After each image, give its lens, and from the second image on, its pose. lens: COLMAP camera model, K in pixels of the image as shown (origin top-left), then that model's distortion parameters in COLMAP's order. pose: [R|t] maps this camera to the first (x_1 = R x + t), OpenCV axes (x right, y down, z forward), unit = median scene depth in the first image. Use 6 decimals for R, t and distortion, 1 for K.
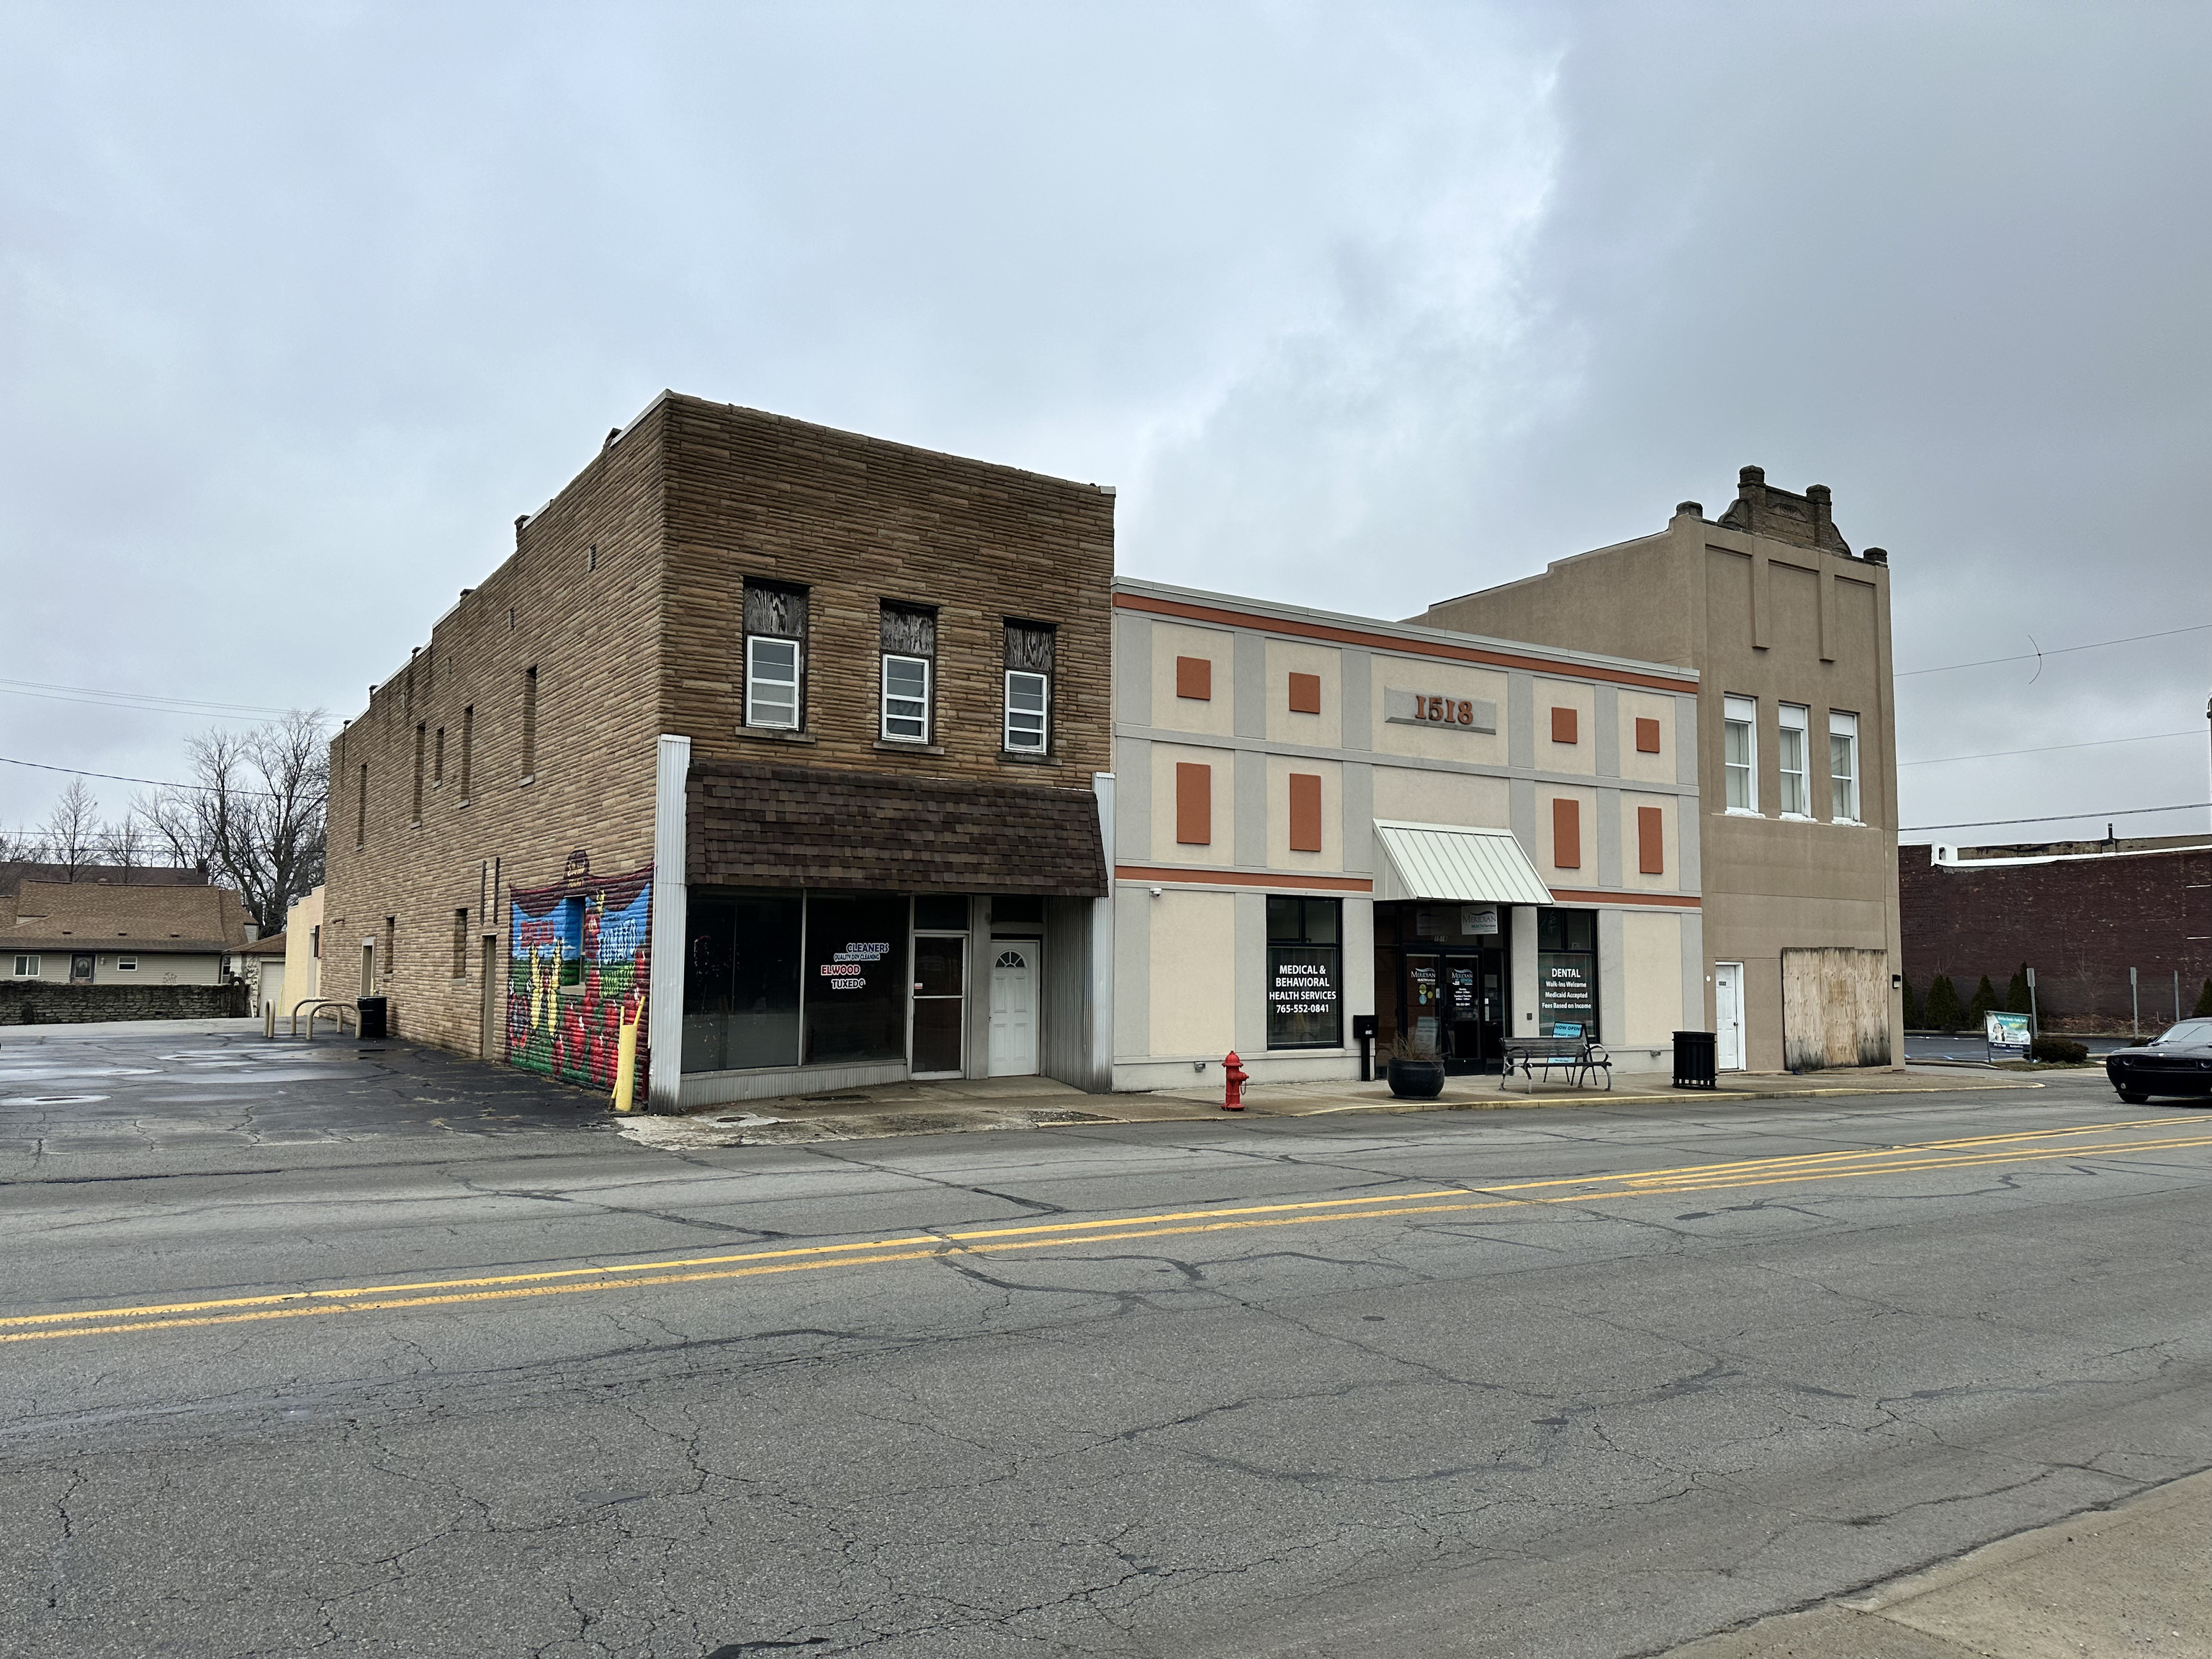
lens RADIAL K [[1550.9, 0, 1136.6], [0, 1550.9, 840.9], [0, 0, 1]] dist [0.038803, -0.030242]
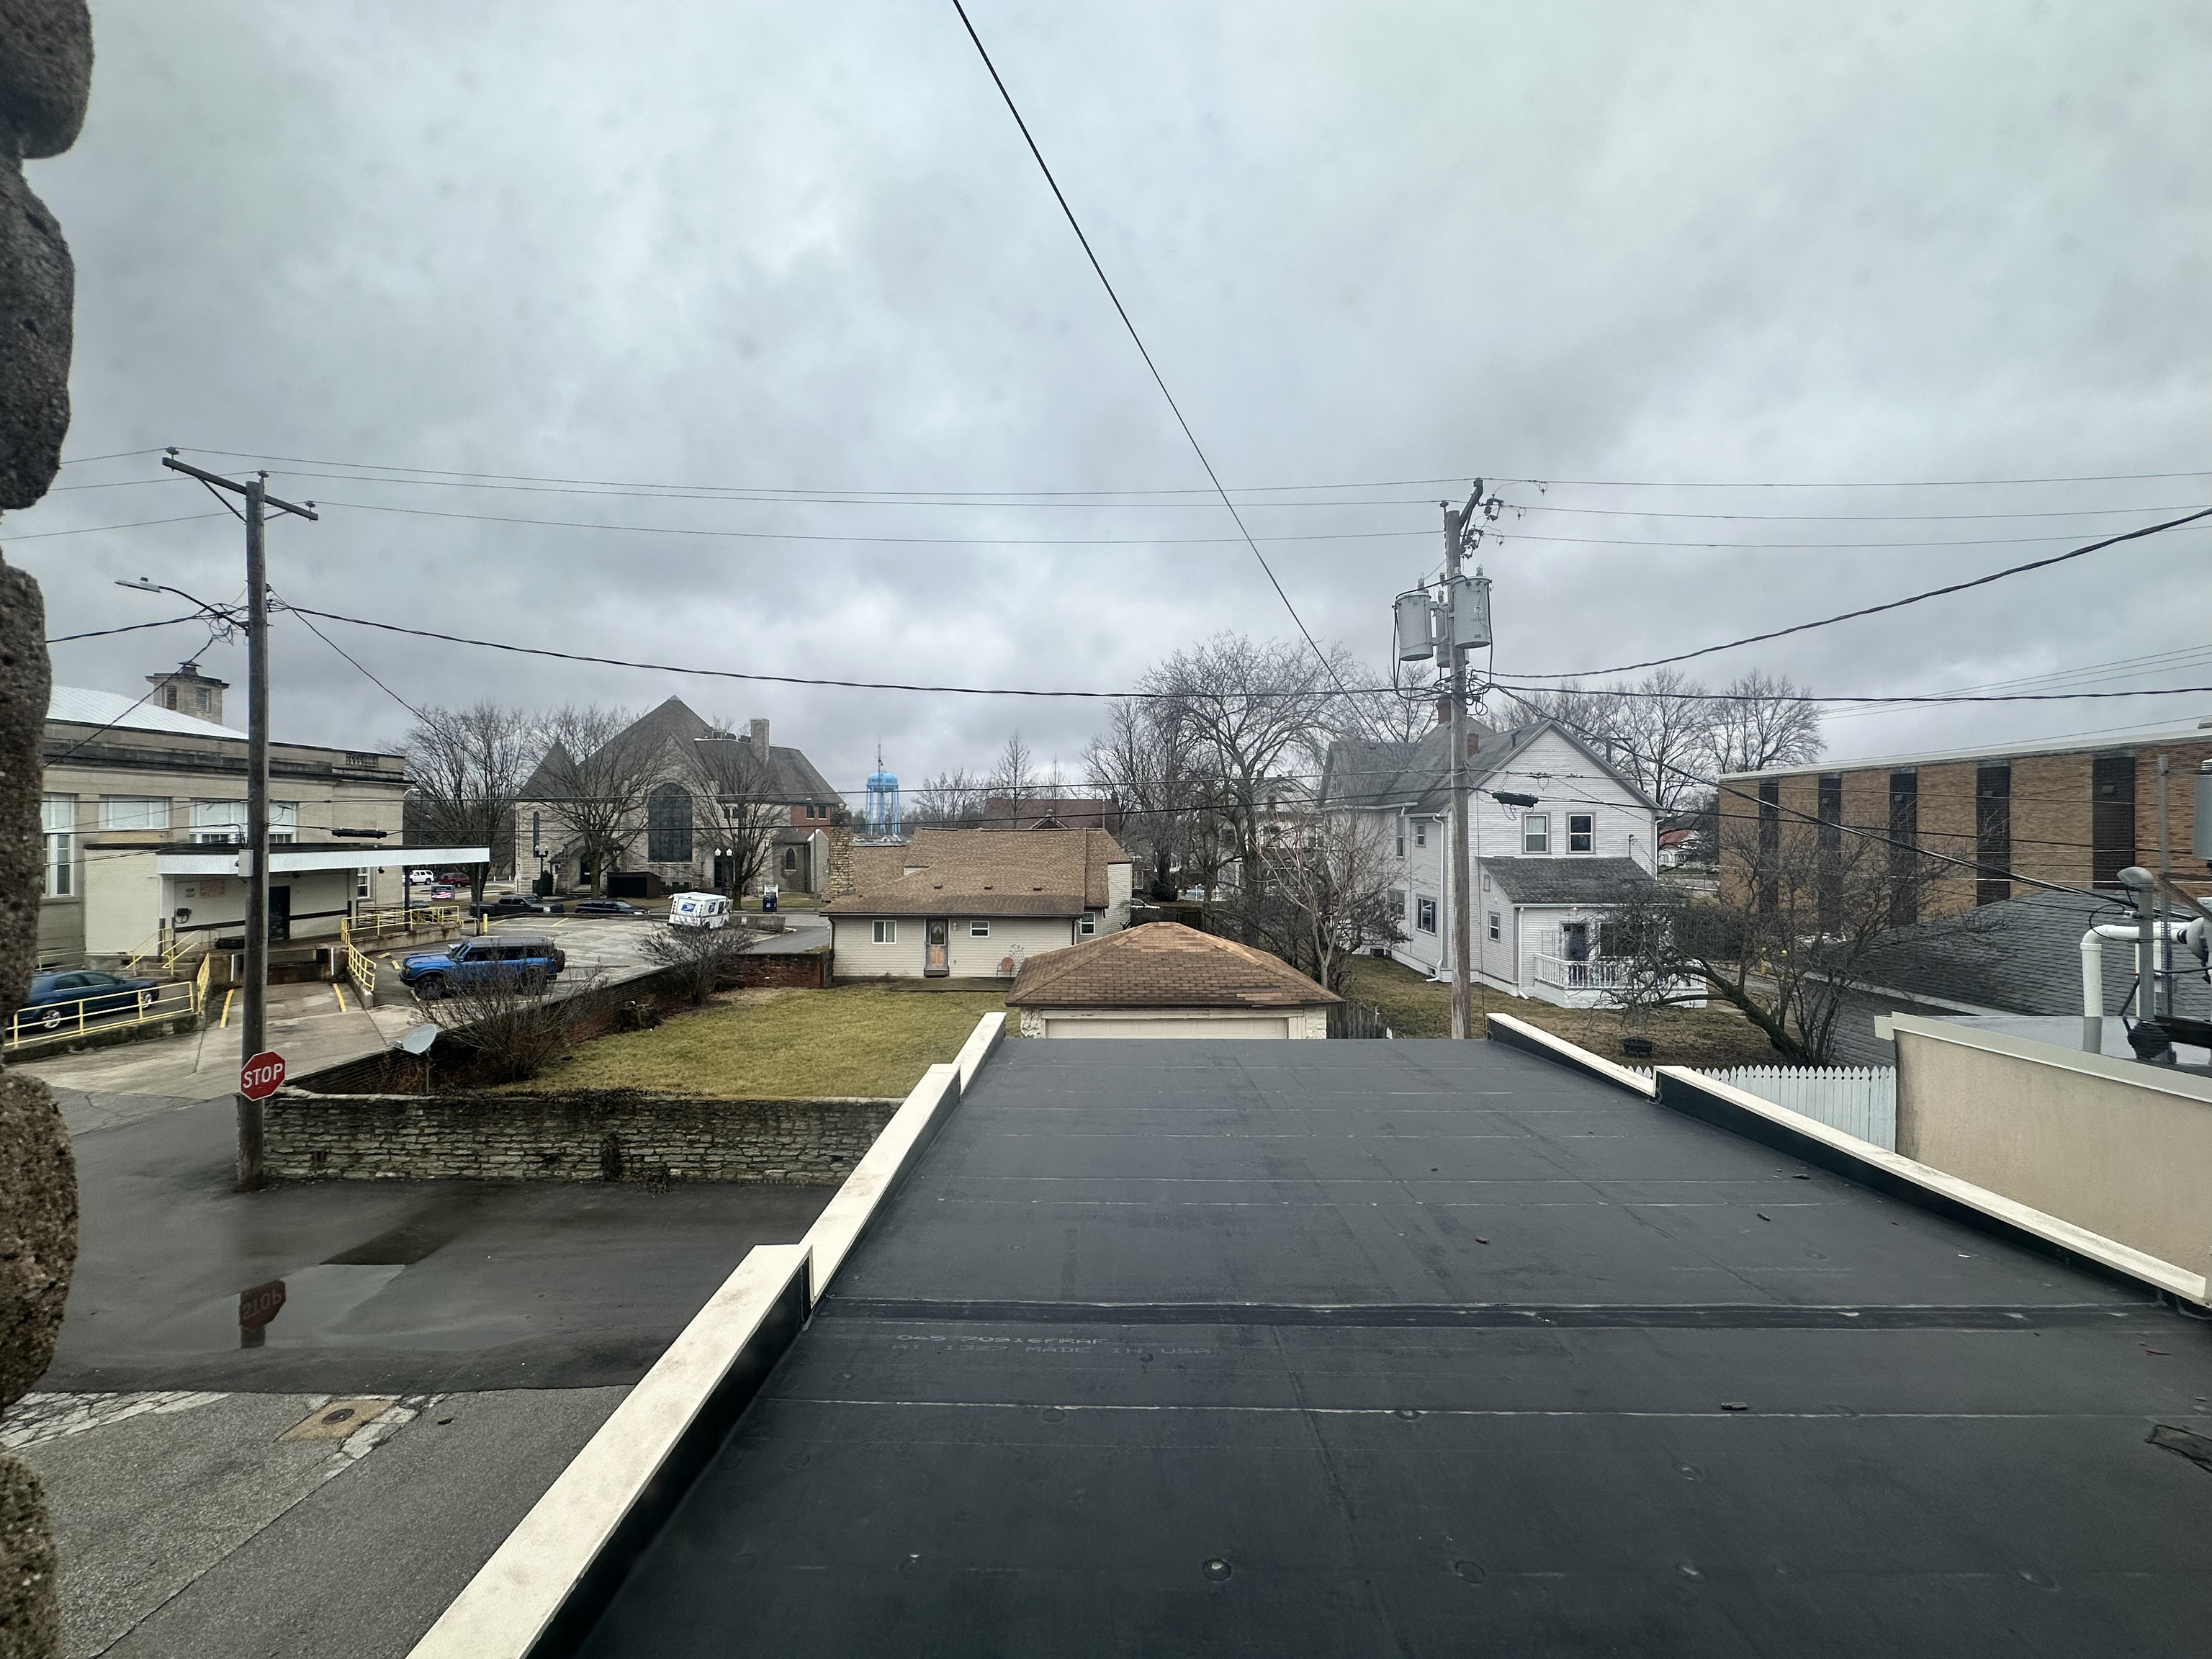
lens RADIAL K [[878.7, 0, 1104.6], [0, 878.7, 831.9], [0, 0, 1]] dist [0.000401, 0.000360]
pose [[0.822825, -0.002435, -0.568289, -0.312876], [0.045445, 0.997070, 0.061528, -0.001625], [0.566474, -0.076453, 0.820525, 0.645158]]
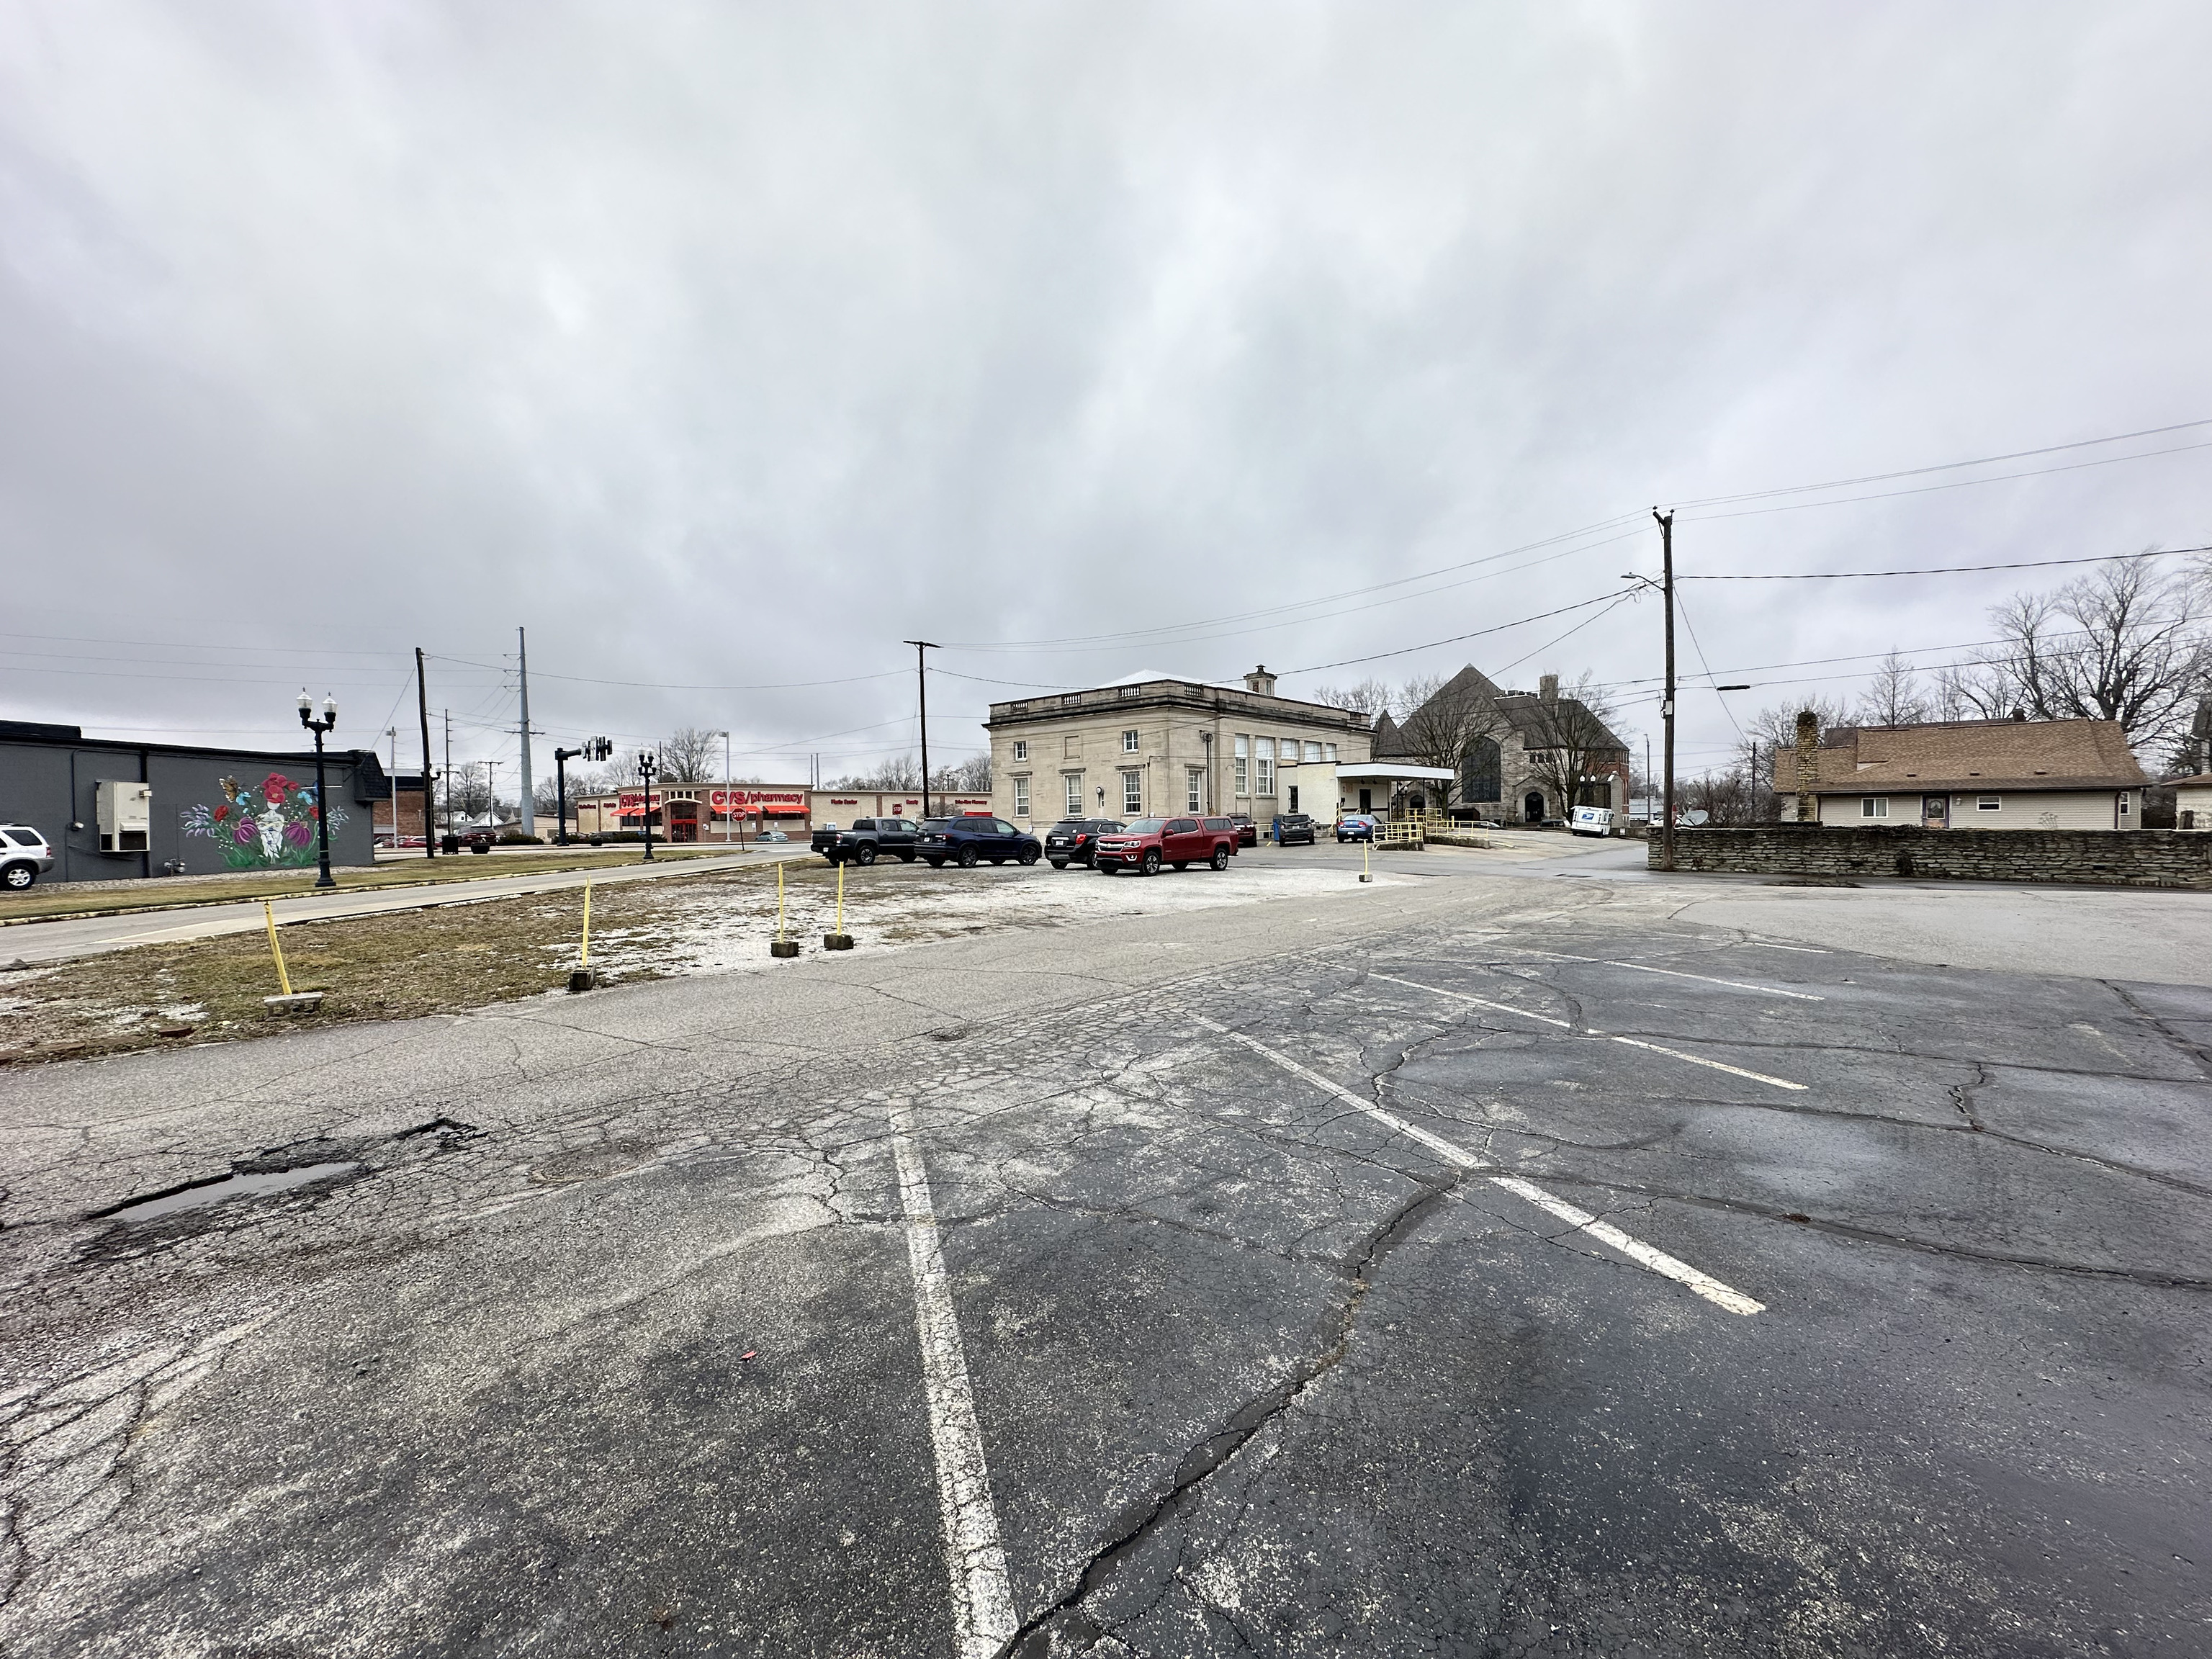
lens RADIAL K [[878.7, 0, 1099.8], [0, 878.7, 836.4], [0, 0, 1]] dist [0.000401, 0.000360]
pose [[0.259691, 0.013109, -0.965603, -0.267827], [0.091990, 0.995025, 0.038249, 0.027689], [0.961300, -0.098759, 0.257193, 0.342600]]
